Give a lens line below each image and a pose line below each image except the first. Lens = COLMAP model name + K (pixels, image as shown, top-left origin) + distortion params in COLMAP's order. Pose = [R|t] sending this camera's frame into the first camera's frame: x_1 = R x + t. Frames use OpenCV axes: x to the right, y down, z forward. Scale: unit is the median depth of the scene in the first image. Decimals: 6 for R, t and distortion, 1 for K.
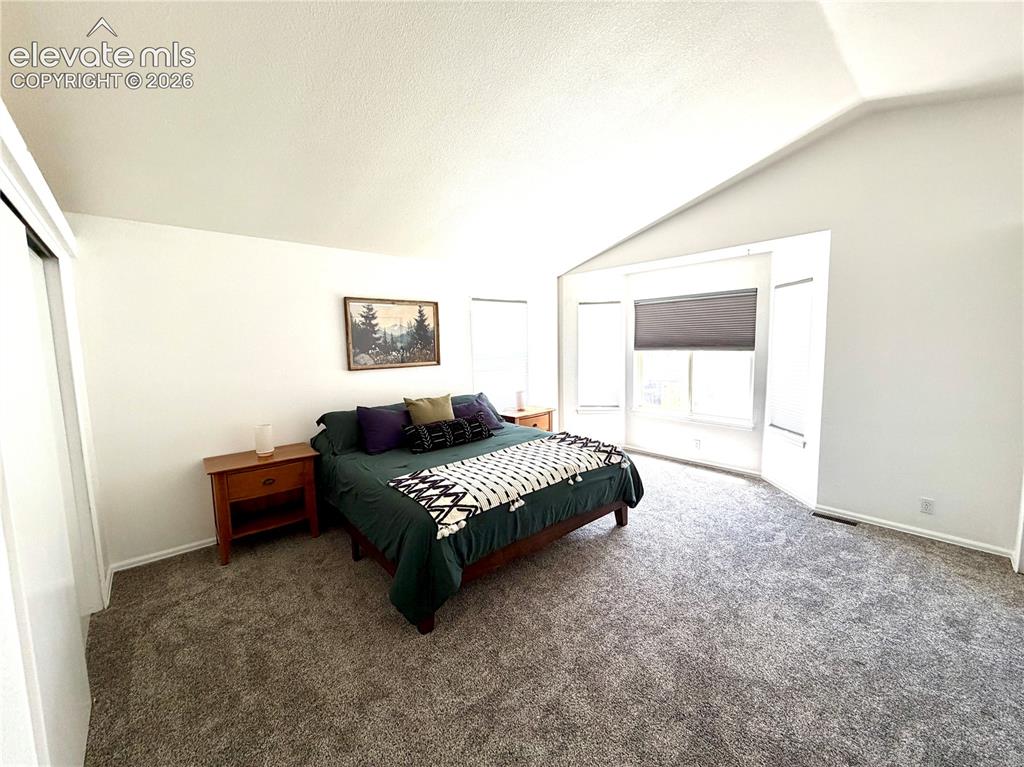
lens RADIAL K [[408.1, 0, 509.7], [0, 408.1, 383.8], [0, 0, 1]] dist [0.000204, -0.000027]
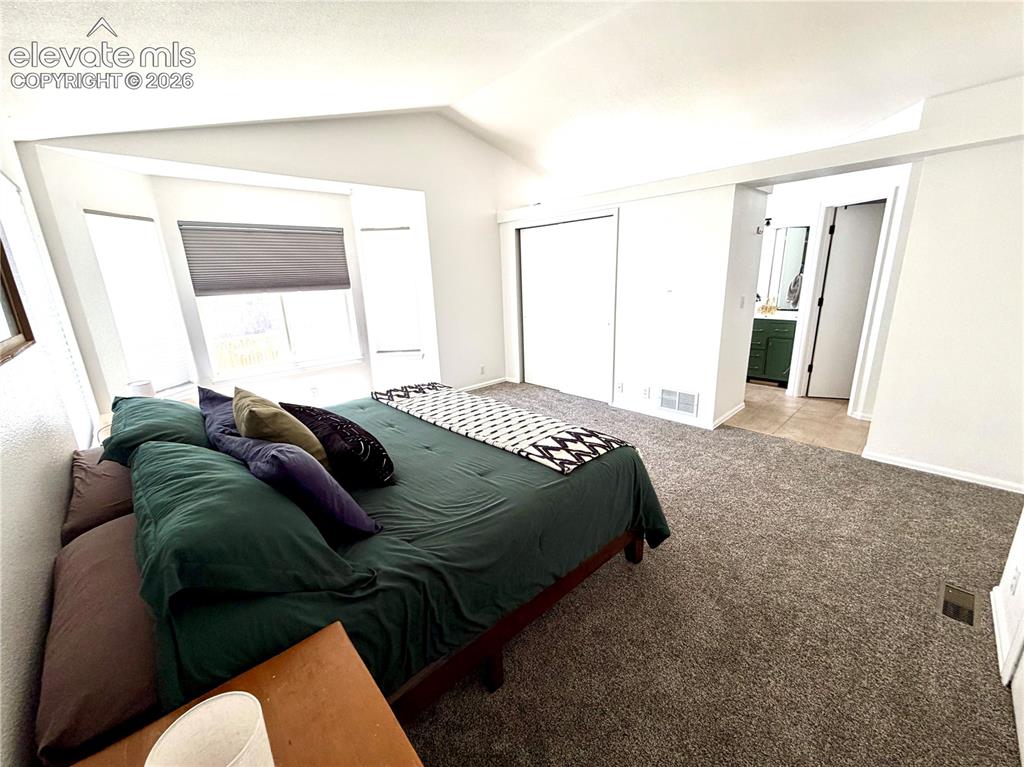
lens RADIAL K [[408.1, 0, 509.7], [0, 408.1, 383.8], [0, 0, 1]] dist [0.000204, -0.000027]
pose [[-0.024939, -0.239276, 0.970631, -0.655999], [0.139708, 0.960571, 0.240386, -0.050298], [-0.989879, 0.141600, 0.009473, 0.765156]]
